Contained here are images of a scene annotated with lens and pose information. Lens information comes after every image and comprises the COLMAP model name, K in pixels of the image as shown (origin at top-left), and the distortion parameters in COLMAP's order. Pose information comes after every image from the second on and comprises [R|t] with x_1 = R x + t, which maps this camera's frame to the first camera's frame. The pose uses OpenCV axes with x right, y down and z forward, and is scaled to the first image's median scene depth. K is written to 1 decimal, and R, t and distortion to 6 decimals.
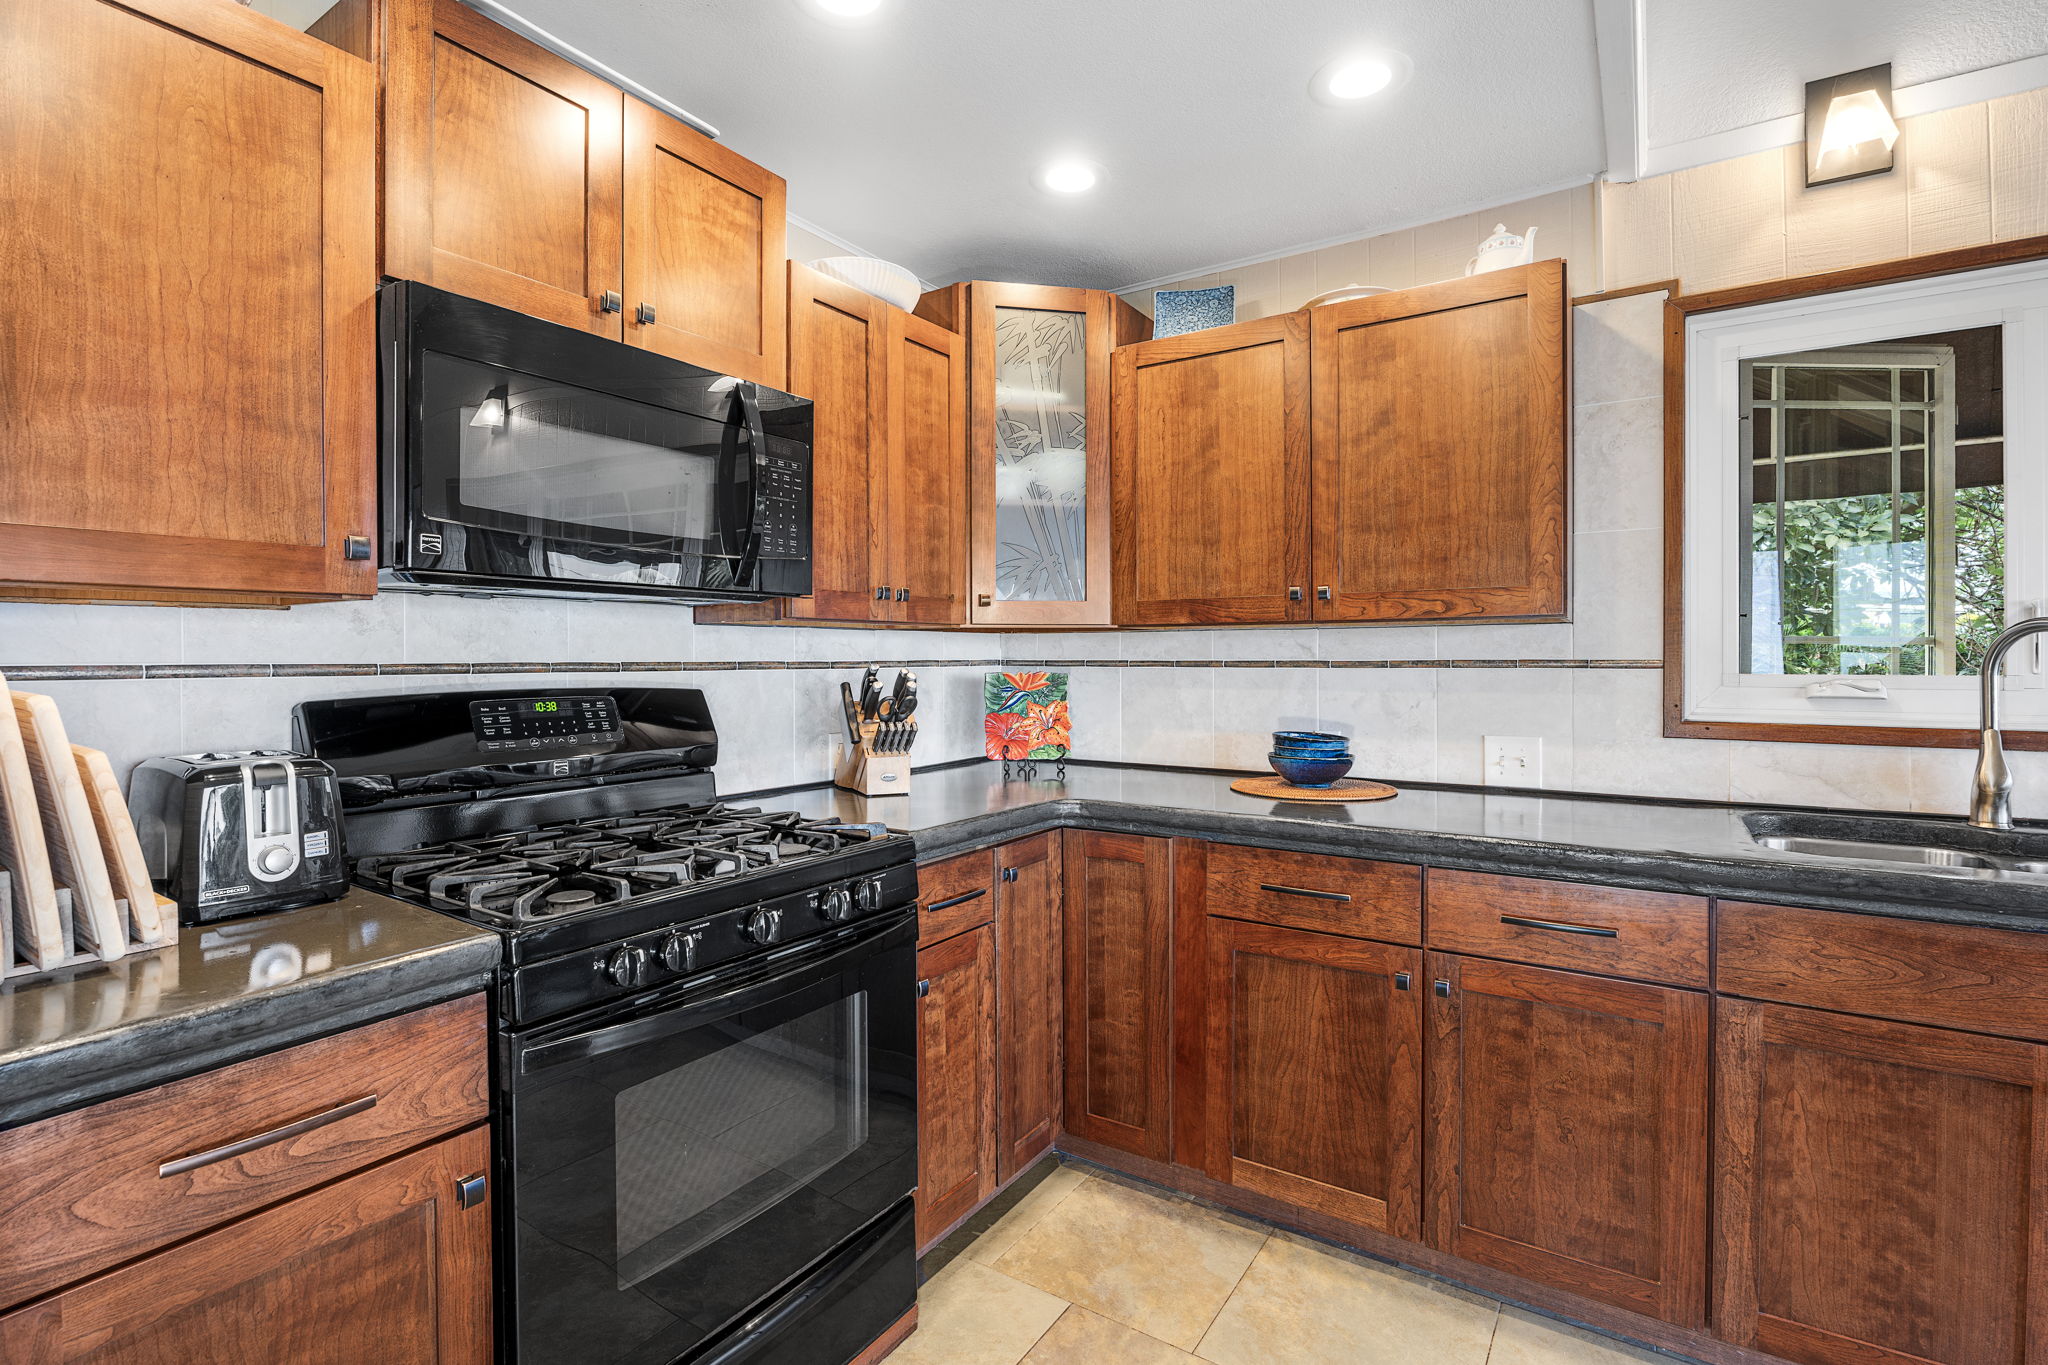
lens RADIAL K [[942.8, 0, 1026.1], [0, 942.8, 677.1], [0, 0, 1]] dist [-0.014683, 0.000236]
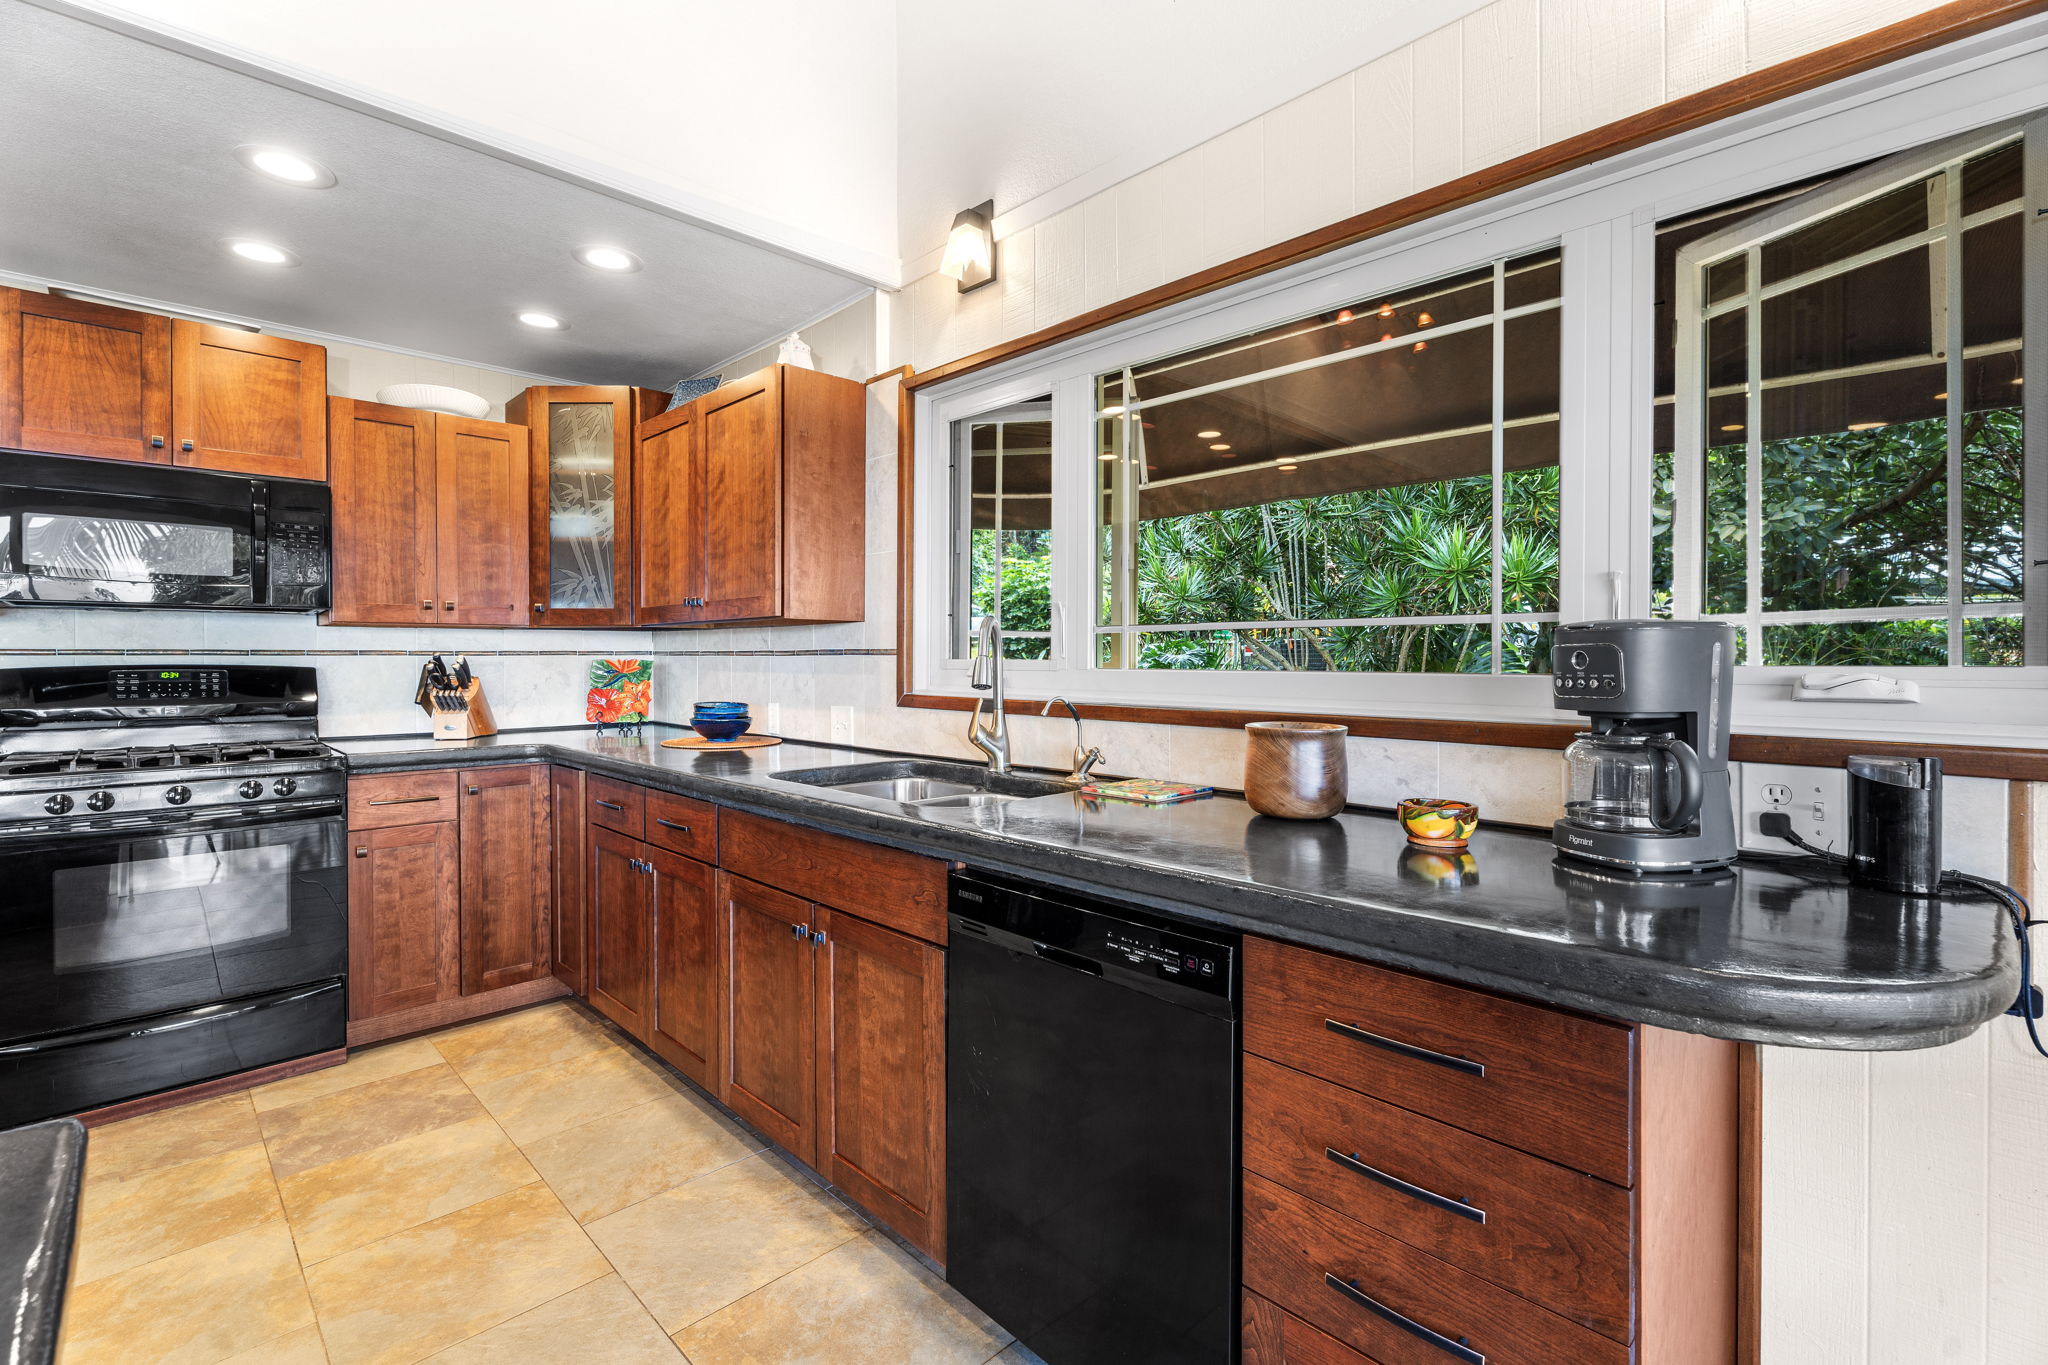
lens RADIAL K [[913.5, 0, 1023.6], [0, 913.5, 673.6], [0, 0, 1]] dist [0.003685, 0.000131]
pose [[0.977017, 0.005924, -0.213081, 1.097347], [-0.006180, 0.999981, -0.000537, 0.016523], [0.213073, 0.001841, 0.977034, -0.236341]]
